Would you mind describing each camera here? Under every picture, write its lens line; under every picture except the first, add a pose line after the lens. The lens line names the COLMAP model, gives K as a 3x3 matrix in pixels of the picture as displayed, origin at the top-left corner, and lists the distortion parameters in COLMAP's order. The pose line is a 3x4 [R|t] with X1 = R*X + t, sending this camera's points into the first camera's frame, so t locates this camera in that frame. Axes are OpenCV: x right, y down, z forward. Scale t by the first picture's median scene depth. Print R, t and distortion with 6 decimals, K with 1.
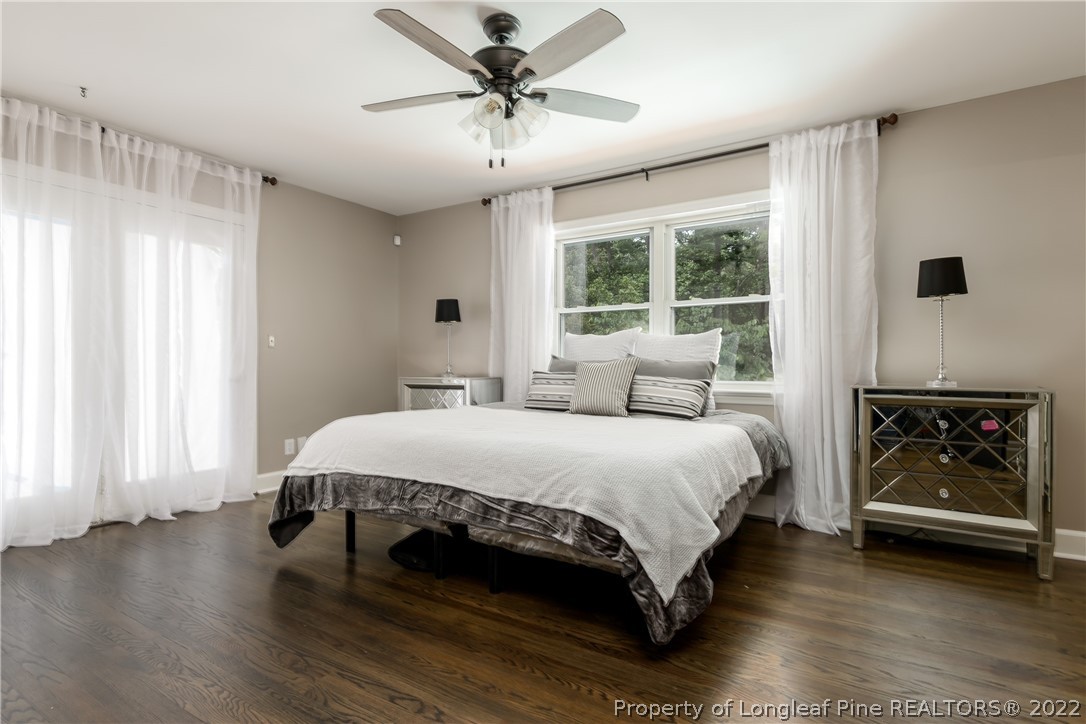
lens RADIAL K [[571.0, 0, 543.0], [0, 571.0, 362.0], [0, 0, 1]] dist [-0.000119, -0.000107]
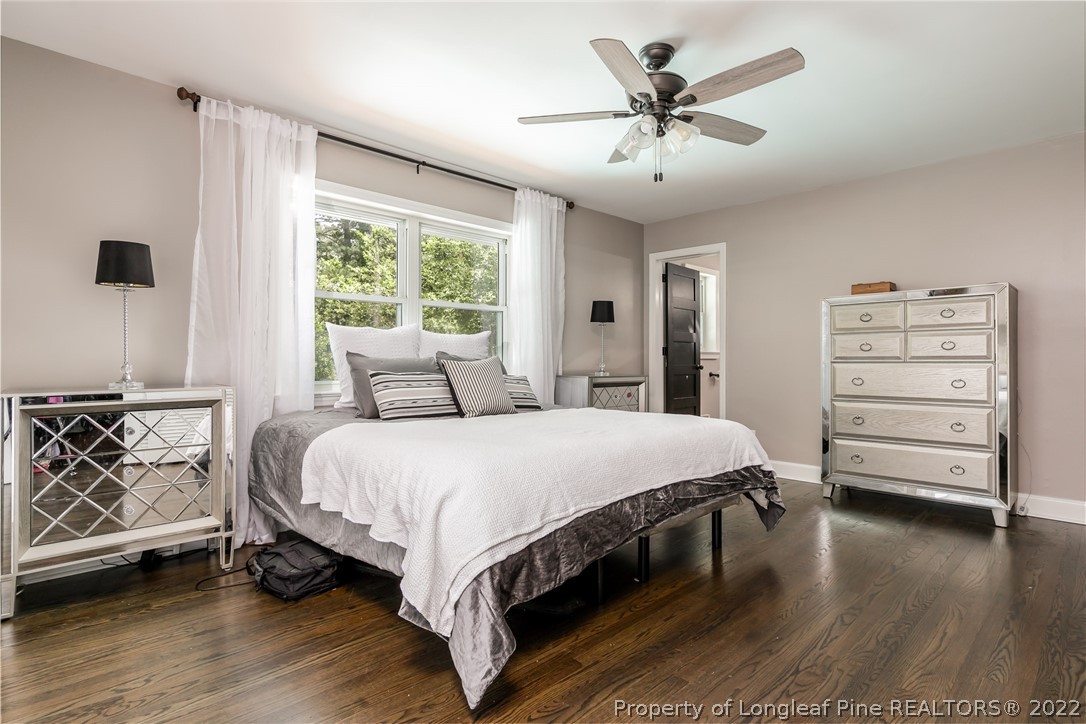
lens RADIAL K [[556.0, 0, 543.0], [0, 556.0, 362.0], [0, 0, 1]] dist [-0.028589, -0.000169]
pose [[0.206105, 0.006040, 0.978511, -0.687580], [0.002768, 0.999973, -0.006756, 0.007086], [-0.978526, 0.004101, 0.206082, 0.606304]]
